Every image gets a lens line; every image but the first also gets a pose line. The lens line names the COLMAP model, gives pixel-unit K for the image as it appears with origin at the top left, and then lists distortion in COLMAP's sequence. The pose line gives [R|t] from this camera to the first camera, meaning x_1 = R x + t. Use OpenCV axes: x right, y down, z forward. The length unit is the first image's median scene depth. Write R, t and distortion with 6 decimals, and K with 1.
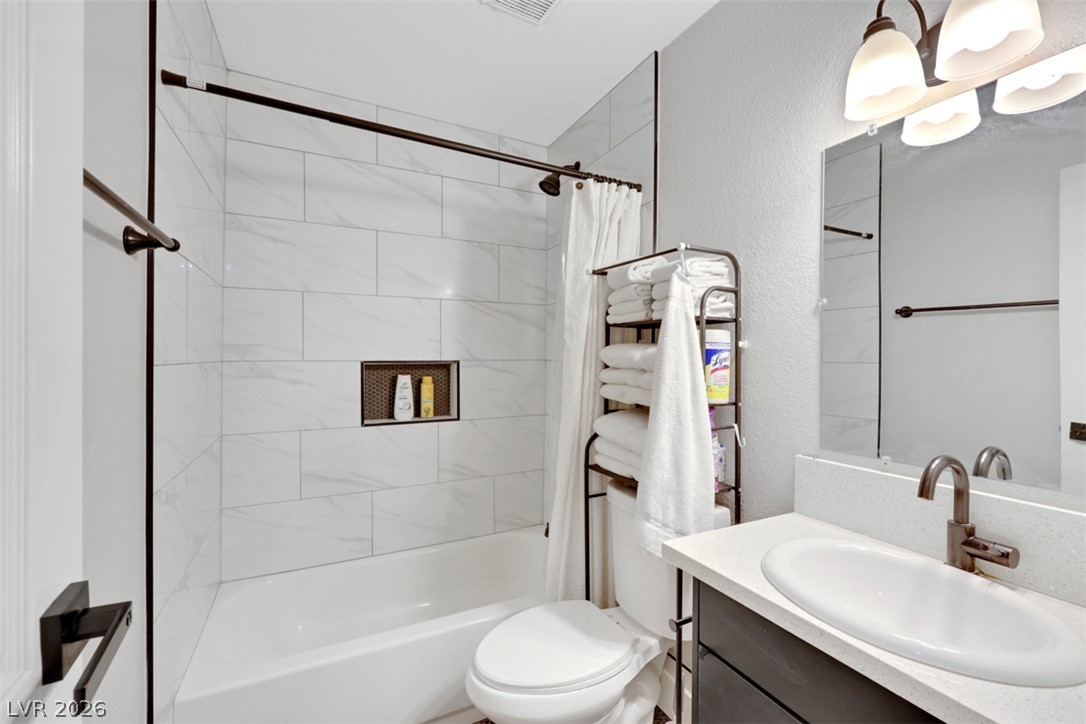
lens RADIAL K [[454.7, 0, 543.0], [0, 454.7, 358.6], [0, 0, 1]] dist [-0.002604, 0.001165]
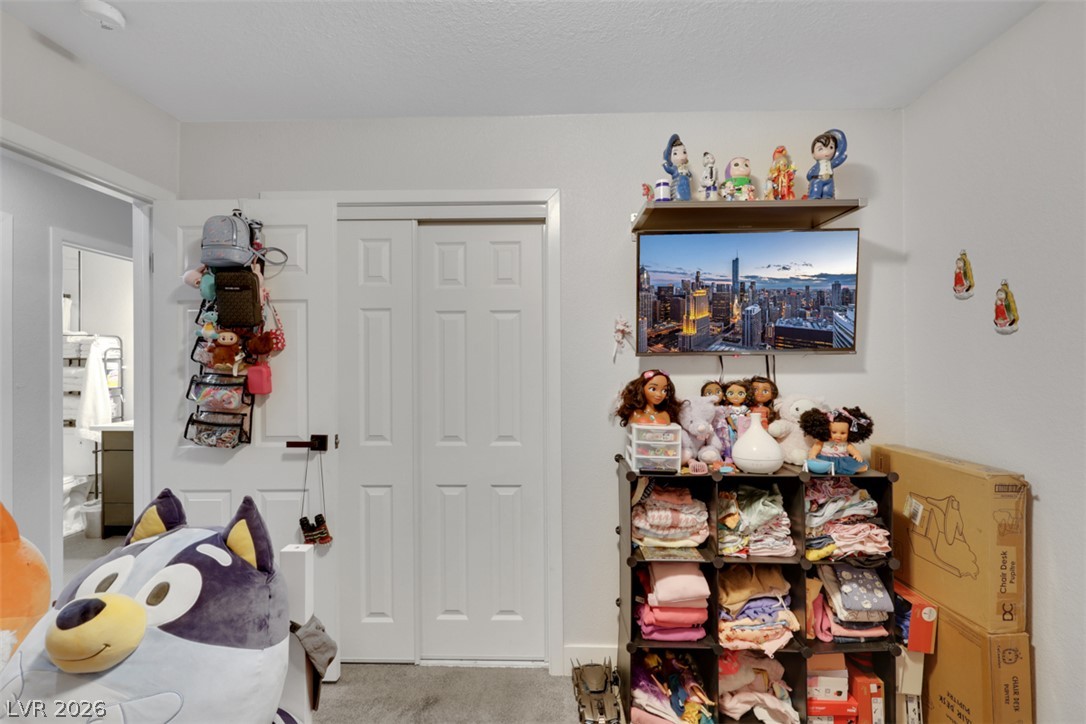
lens RADIAL K [[454.7, 0, 538.4], [0, 454.7, 360.4], [0, 0, 1]] dist [-0.002604, 0.001165]
pose [[0.476600, -0.003334, 0.879114, -0.875059], [0.016294, 0.999855, -0.005041, -0.018232], [-0.878969, 0.016727, 0.476585, -2.792653]]
